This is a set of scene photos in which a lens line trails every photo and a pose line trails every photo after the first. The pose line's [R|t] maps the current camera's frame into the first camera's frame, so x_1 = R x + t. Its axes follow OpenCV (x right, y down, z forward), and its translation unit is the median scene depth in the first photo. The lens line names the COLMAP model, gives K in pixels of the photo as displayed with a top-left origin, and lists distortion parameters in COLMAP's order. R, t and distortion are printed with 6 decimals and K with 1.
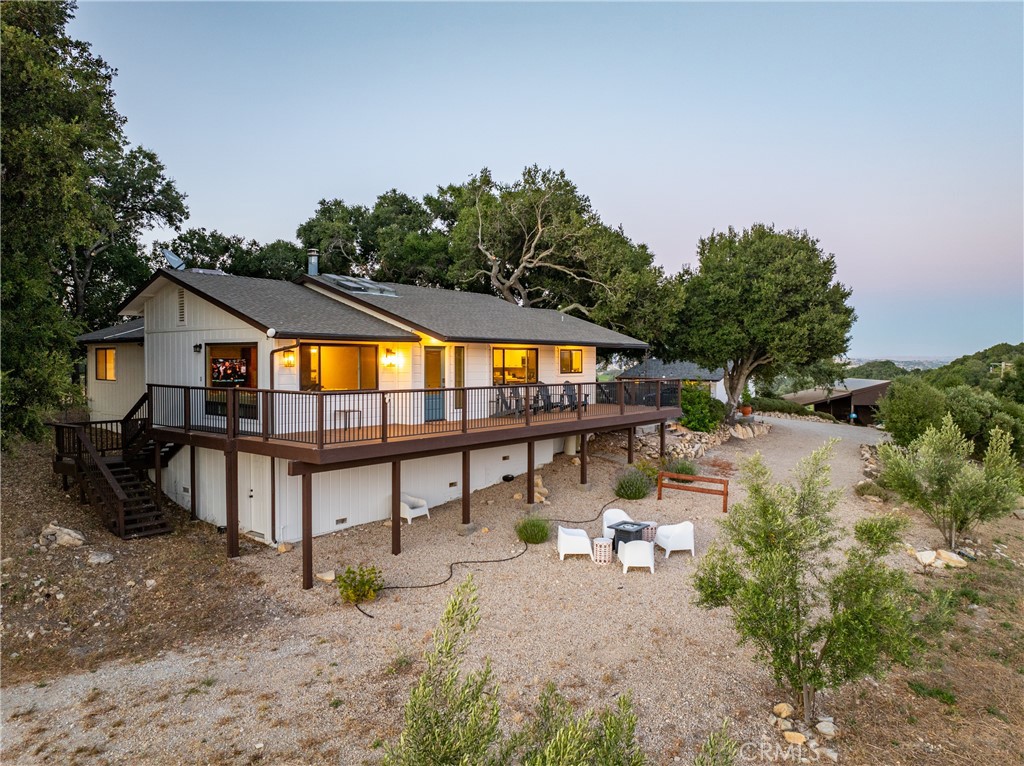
lens RADIAL K [[708.4, 0, 509.6], [0, 708.4, 383.6], [0, 0, 1]] dist [-0.029053, -0.013886]
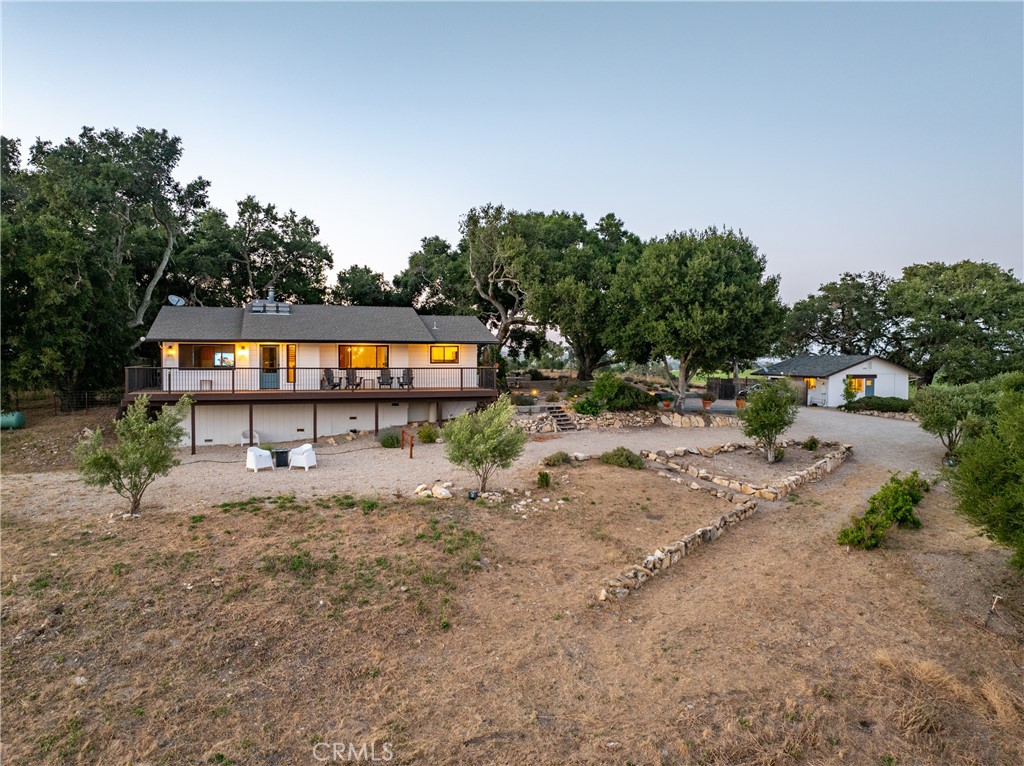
lens RADIAL K [[708.4, 0, 512.3], [0, 708.4, 391.0], [0, 0, 1]] dist [-0.029053, -0.013886]
pose [[0.836251, 0.024959, -0.547779, 1.258295], [-0.019873, 0.999687, 0.015210, 0.020267], [0.547987, -0.001833, 0.836485, -0.087521]]
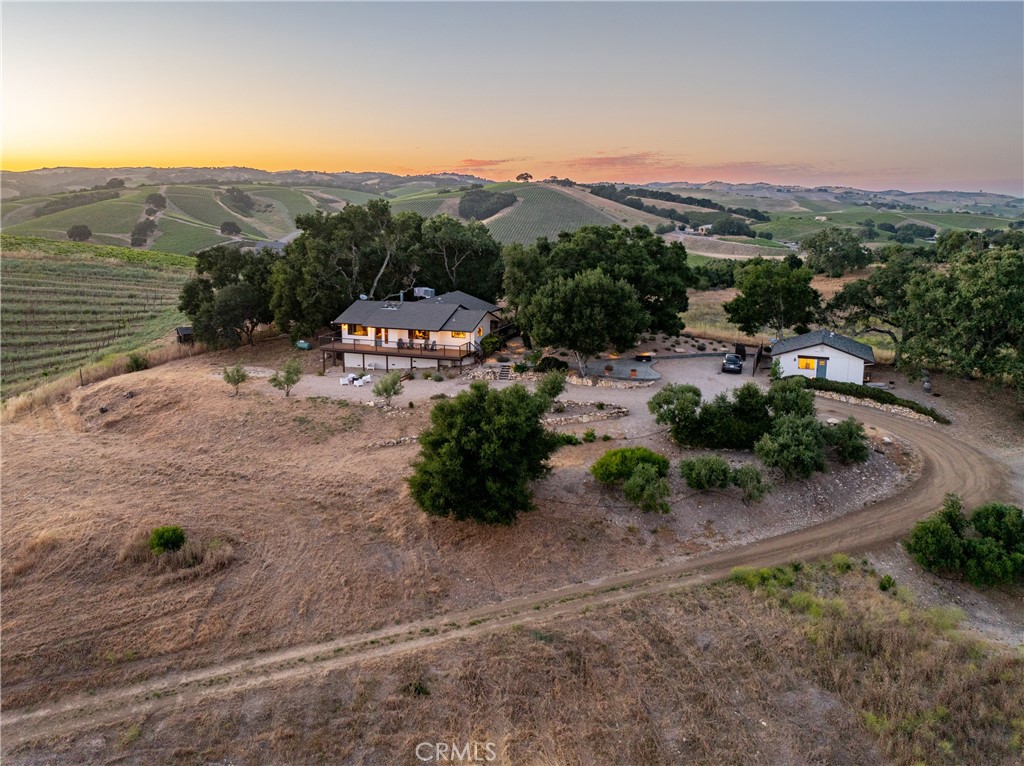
lens RADIAL K [[799.5, 0, 501.2], [0, 799.5, 380.0], [0, 0, 1]] dist [-0.015970, -0.018661]
pose [[0.320949, 0.201571, -0.925398, 3.986885], [-0.033965, 0.978910, 0.201448, -0.635385], [0.946487, -0.033223, 0.321026, 0.233171]]
